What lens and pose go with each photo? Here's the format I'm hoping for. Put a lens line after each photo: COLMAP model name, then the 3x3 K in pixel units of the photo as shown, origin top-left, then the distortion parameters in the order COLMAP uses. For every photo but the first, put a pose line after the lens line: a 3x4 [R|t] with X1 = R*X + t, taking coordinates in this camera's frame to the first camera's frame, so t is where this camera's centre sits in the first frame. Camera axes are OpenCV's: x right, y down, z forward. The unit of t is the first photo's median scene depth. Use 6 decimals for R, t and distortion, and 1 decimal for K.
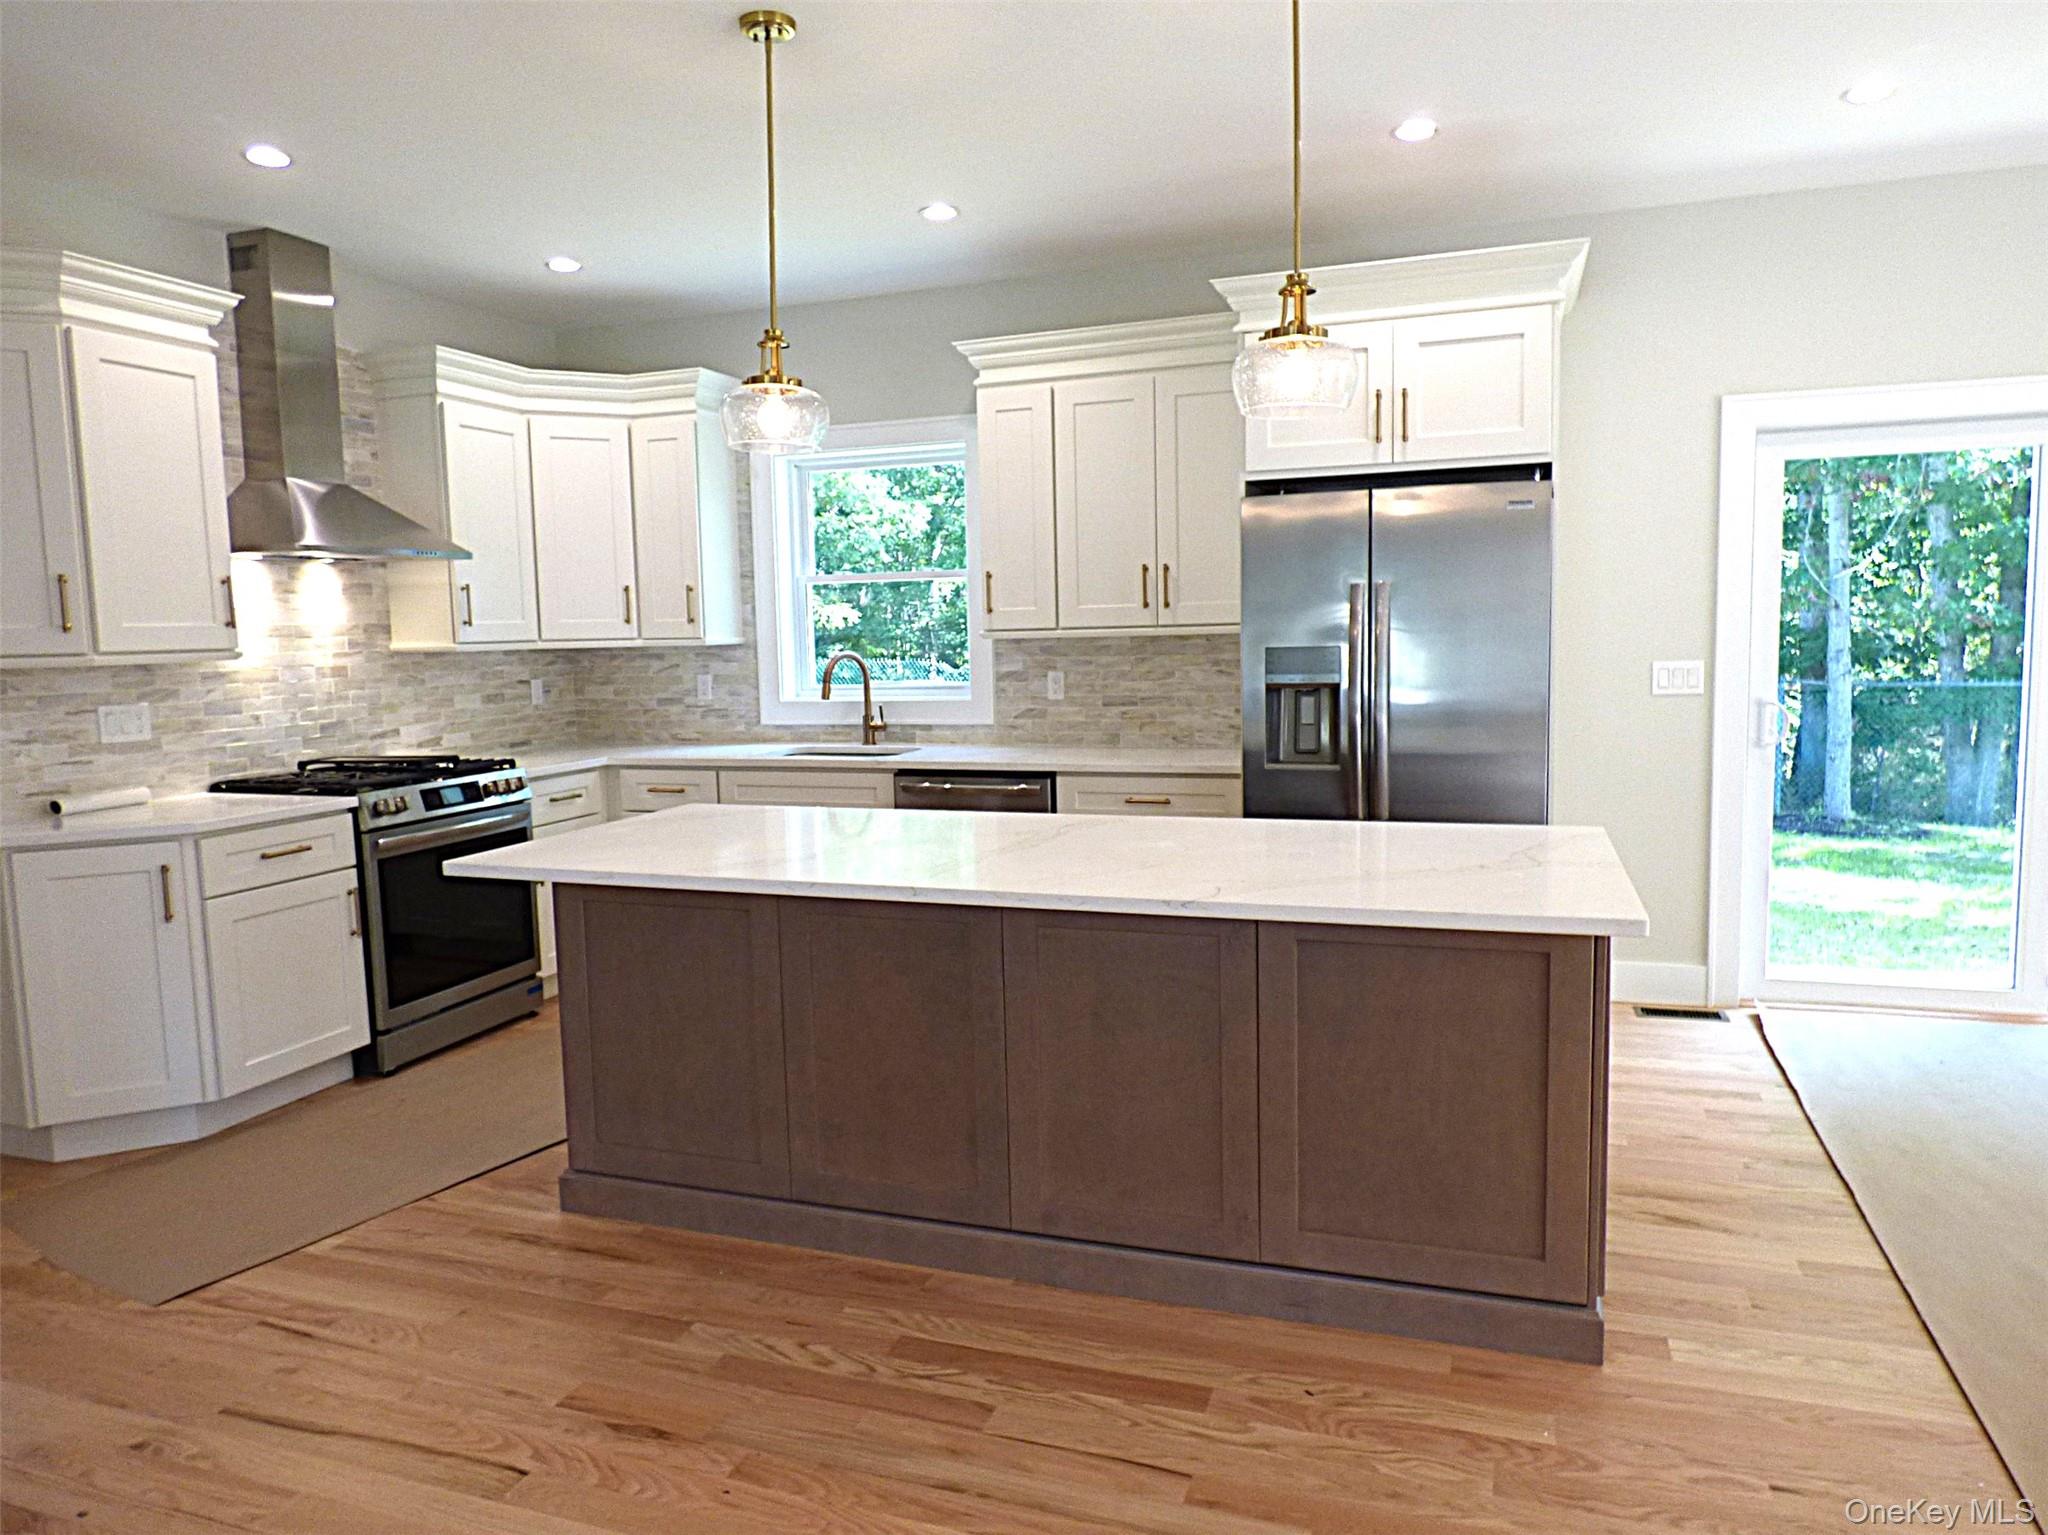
lens RADIAL K [[1334.5, 0, 1019.1], [0, 1334.5, 767.7], [0, 0, 1]] dist [-0.006285, -0.004759]
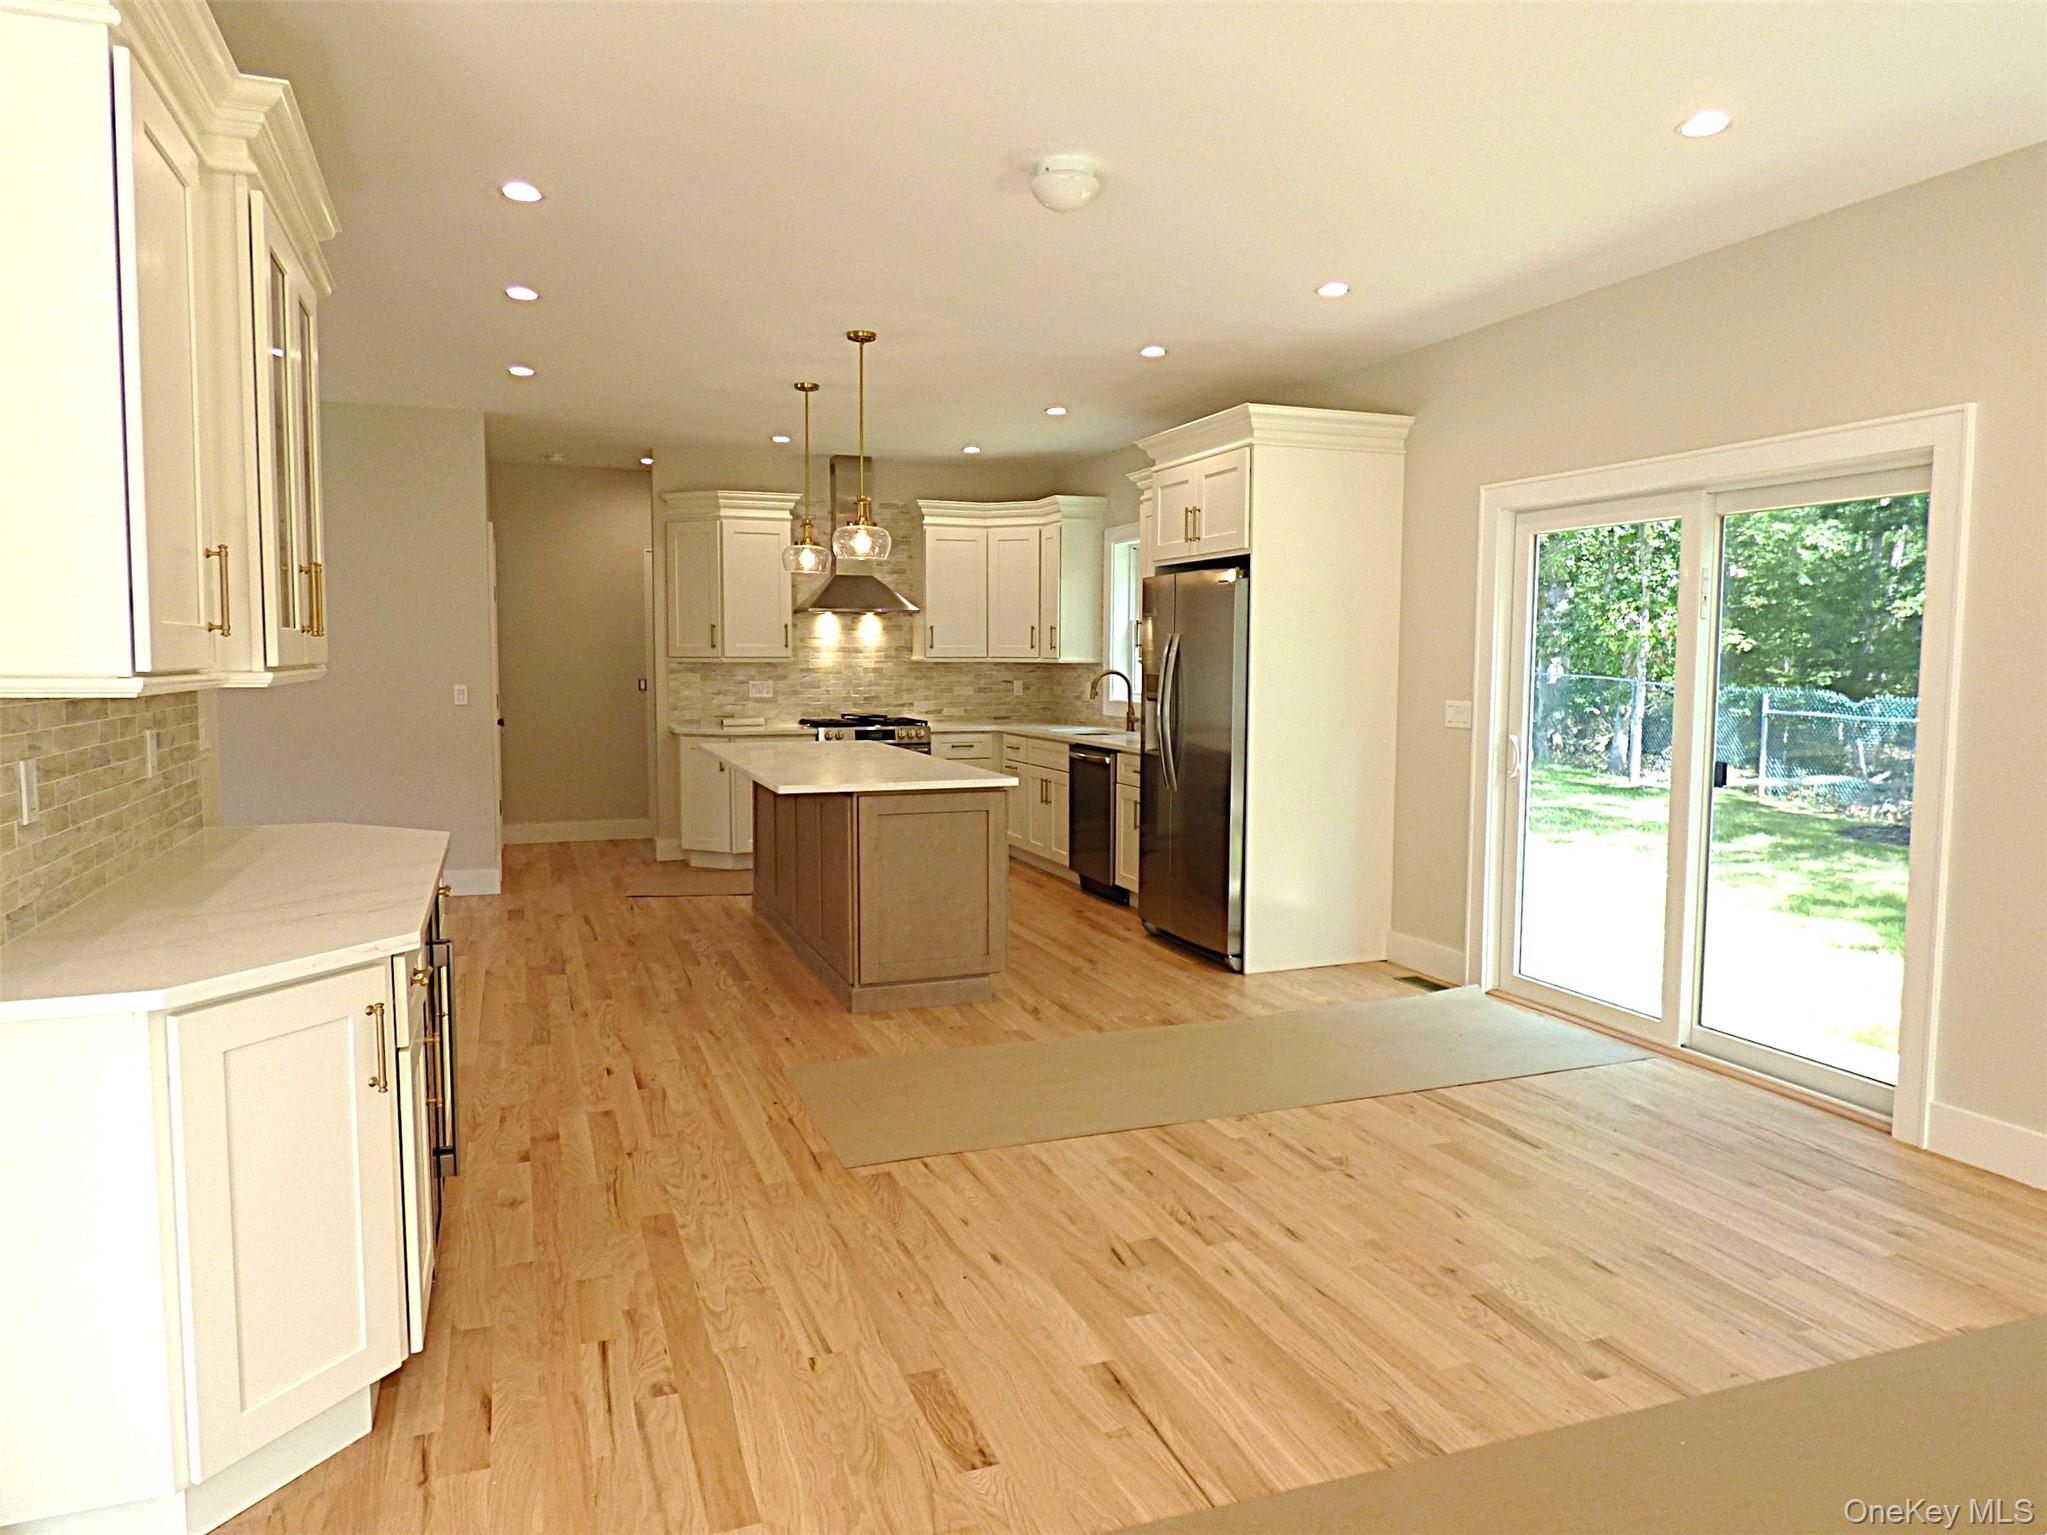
lens RADIAL K [[1333.8, 0, 1013.0], [0, 1333.8, 768.0], [0, 0, 1]] dist [-0.006285, -0.004759]
pose [[0.640678, 0.090793, -0.762423, 1.109114], [-0.097944, 0.994536, 0.036131, -0.020339], [0.761537, 0.051527, 0.646070, -0.097128]]
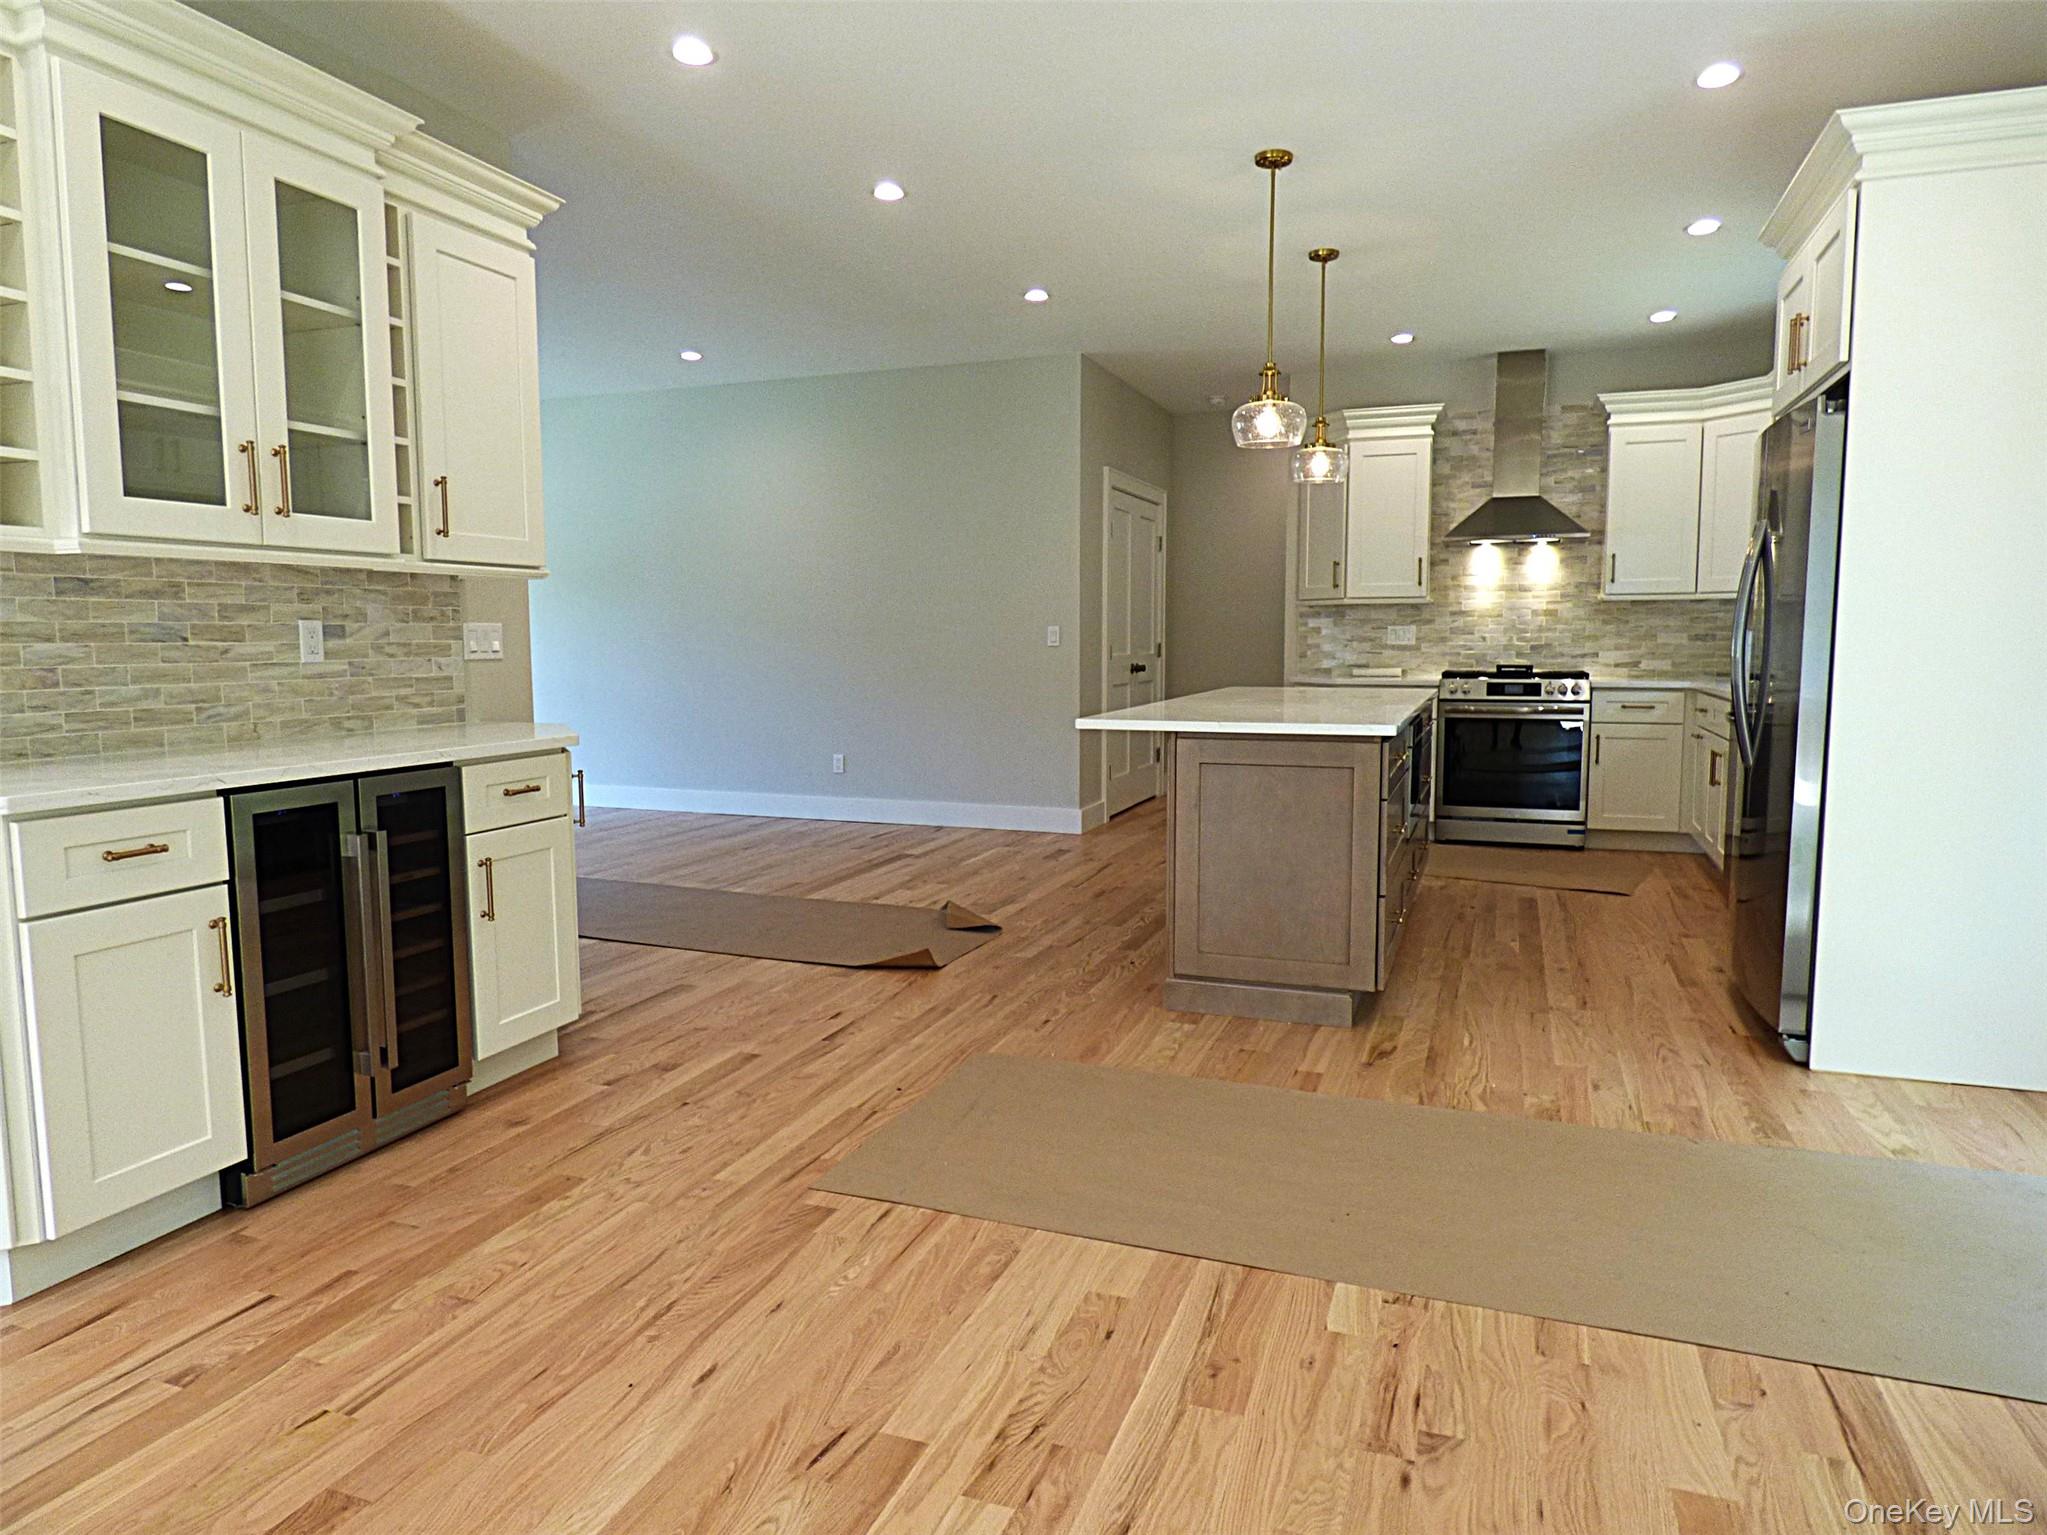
lens RADIAL K [[1262.3, 0, 1014.9], [0, 1262.3, 759.5], [0, 0, 1]] dist [-0.009864, 0.002292]
pose [[-0.030089, 0.121772, -0.992102, 1.018219], [-0.099481, 0.987258, 0.124195, -0.022456], [0.994584, 0.102432, -0.017592, 0.410460]]
